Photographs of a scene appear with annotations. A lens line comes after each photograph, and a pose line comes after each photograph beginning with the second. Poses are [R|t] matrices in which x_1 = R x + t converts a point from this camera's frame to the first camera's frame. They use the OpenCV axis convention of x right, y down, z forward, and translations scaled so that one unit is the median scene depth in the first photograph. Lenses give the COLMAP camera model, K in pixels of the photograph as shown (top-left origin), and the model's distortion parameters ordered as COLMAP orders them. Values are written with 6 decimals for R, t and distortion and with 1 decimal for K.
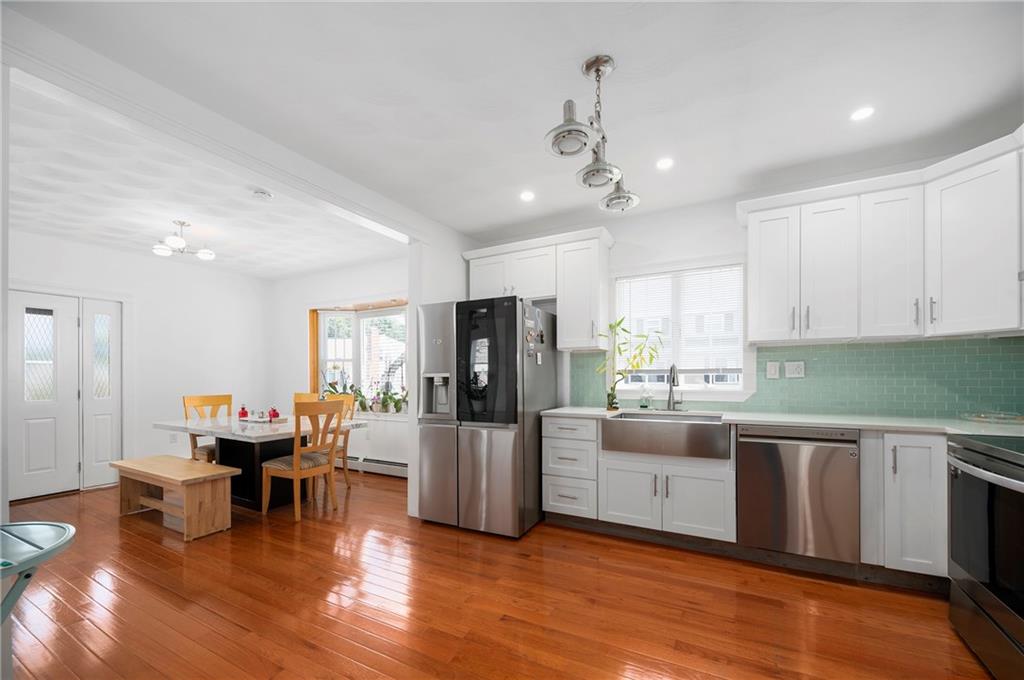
lens RADIAL K [[409.8, 0, 515.6], [0, 409.8, 376.4], [0, 0, 1]] dist [0.000781, 0.000007]
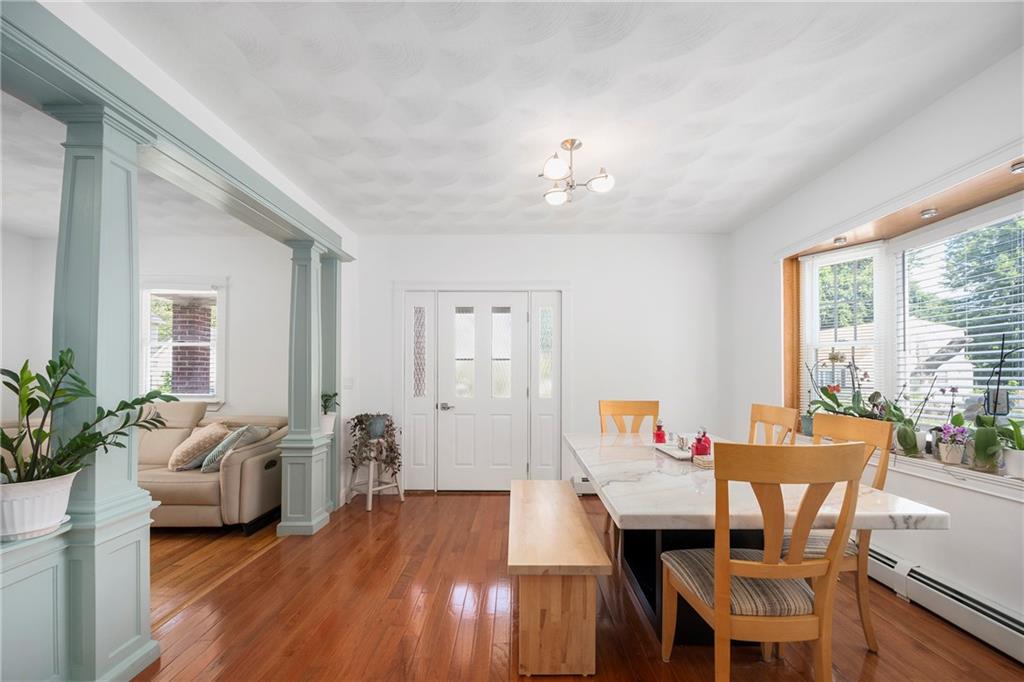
lens RADIAL K [[414.4, 0, 515.7], [0, 414.4, 369.5], [0, 0, 1]] dist [0.000331, -0.009990]
pose [[0.477794, -0.006269, -0.878449, -0.211720], [-0.004293, 0.999946, -0.009471, 0.000112], [0.878461, 0.008296, 0.477742, 0.481348]]
